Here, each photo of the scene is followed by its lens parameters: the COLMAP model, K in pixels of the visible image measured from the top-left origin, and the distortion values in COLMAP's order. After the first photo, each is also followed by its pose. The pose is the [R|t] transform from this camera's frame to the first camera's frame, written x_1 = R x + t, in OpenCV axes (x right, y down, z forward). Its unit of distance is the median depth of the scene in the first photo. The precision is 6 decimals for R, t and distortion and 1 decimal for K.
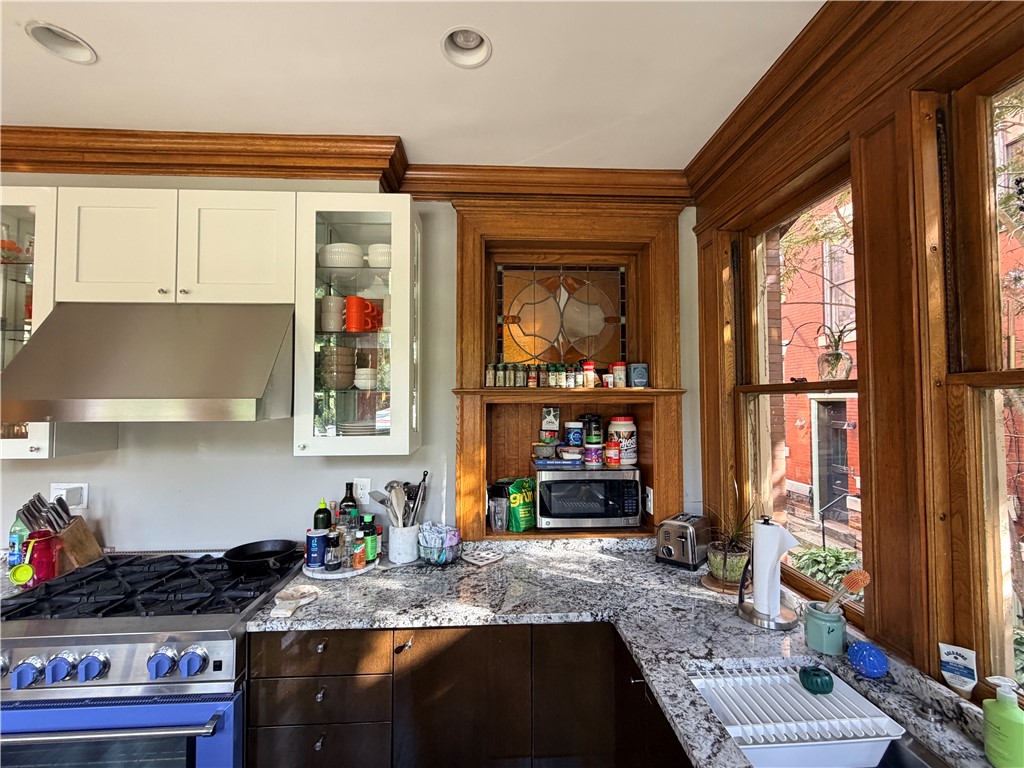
lens RADIAL K [[447.5, 0, 511.6], [0, 447.5, 383.4], [0, 0, 1]] dist [-0.003186, -0.000151]
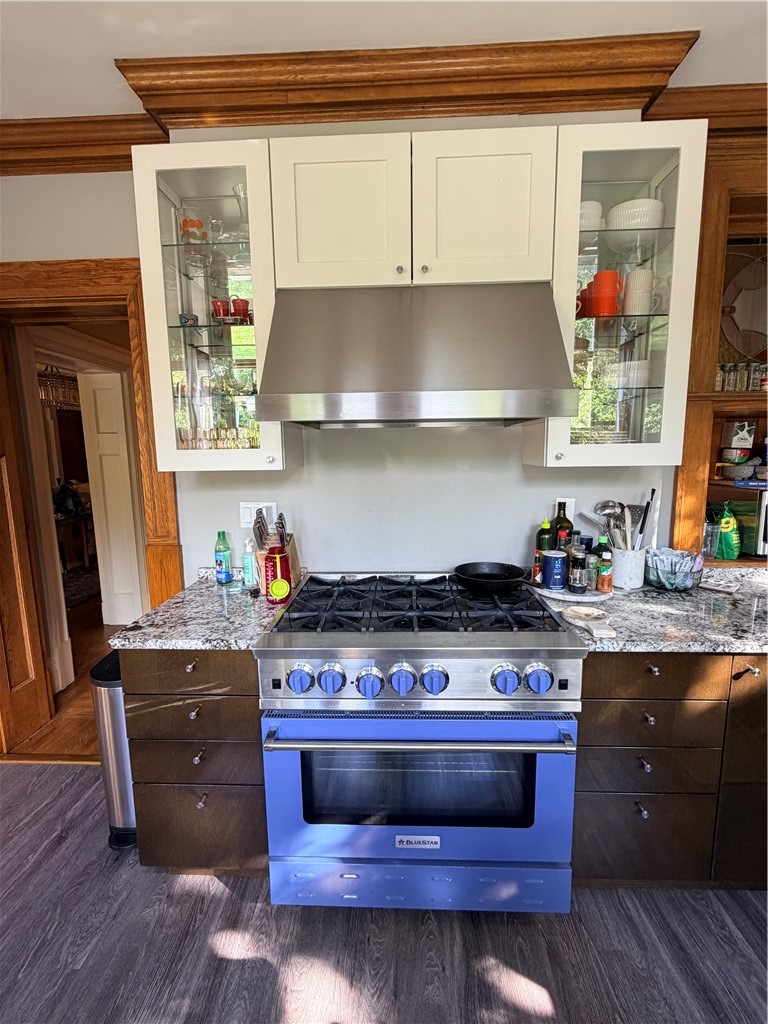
lens RADIAL K [[447.5, 0, 384.9], [0, 447.5, 511.8], [0, 0, 1]] dist [-0.003186, -0.000151]
pose [[0.994774, 0.004495, -0.102000, -0.700013], [0.013703, 0.984113, 0.177016, 0.087902], [0.101175, -0.177489, 0.978908, 0.096392]]
